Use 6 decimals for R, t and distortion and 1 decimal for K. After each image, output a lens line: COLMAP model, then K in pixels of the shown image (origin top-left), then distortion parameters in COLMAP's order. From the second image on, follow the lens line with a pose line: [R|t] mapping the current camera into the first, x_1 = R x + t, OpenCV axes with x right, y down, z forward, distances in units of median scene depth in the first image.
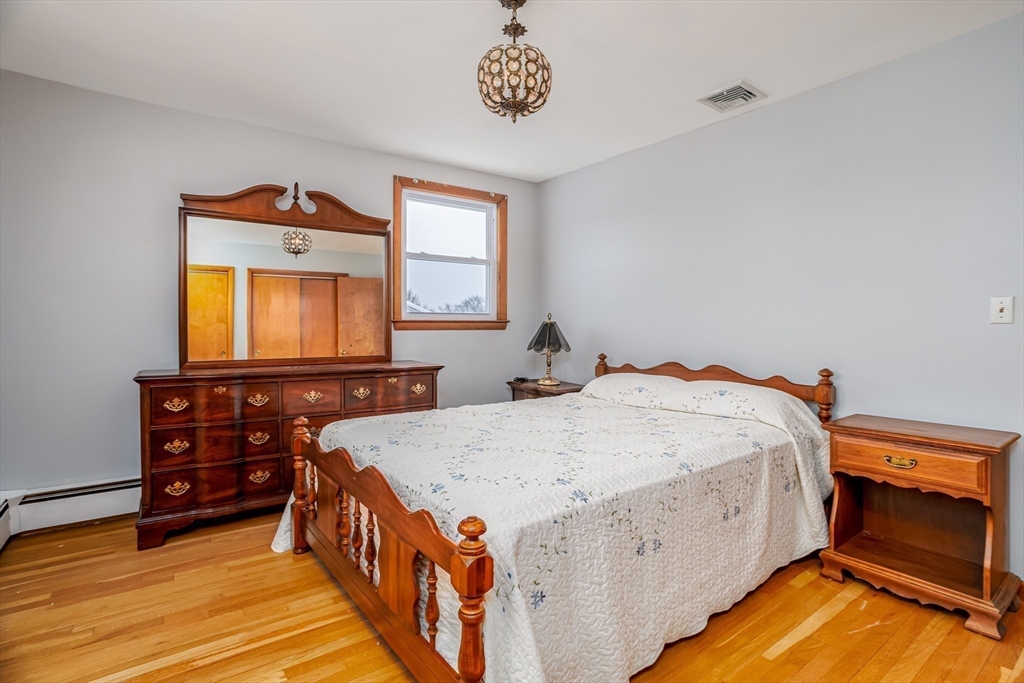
lens RADIAL K [[501.0, 0, 523.6], [0, 501.0, 326.9], [0, 0, 1]] dist [-0.035902, 0.000358]
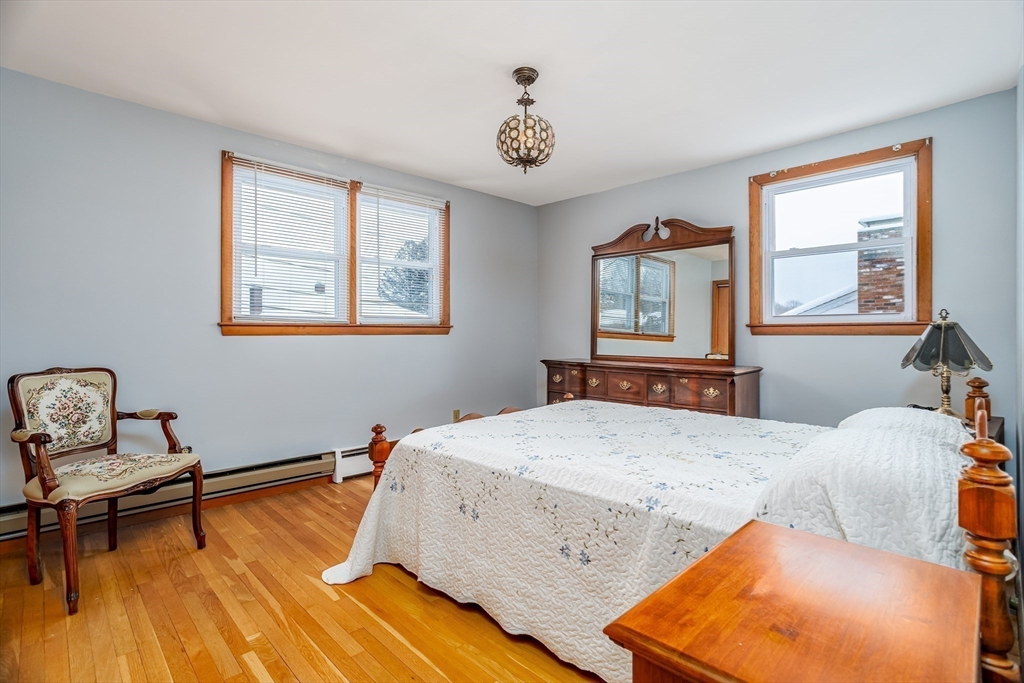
lens RADIAL K [[492.3, 0, 512.5], [0, 492.3, 338.0], [0, 0, 1]] dist [-0.027032, 0.000533]
pose [[0.136860, 0.009004, -0.990549, 0.780551], [0.001073, 0.999957, 0.009238, 0.003440], [0.990590, -0.002328, 0.136844, 0.504673]]
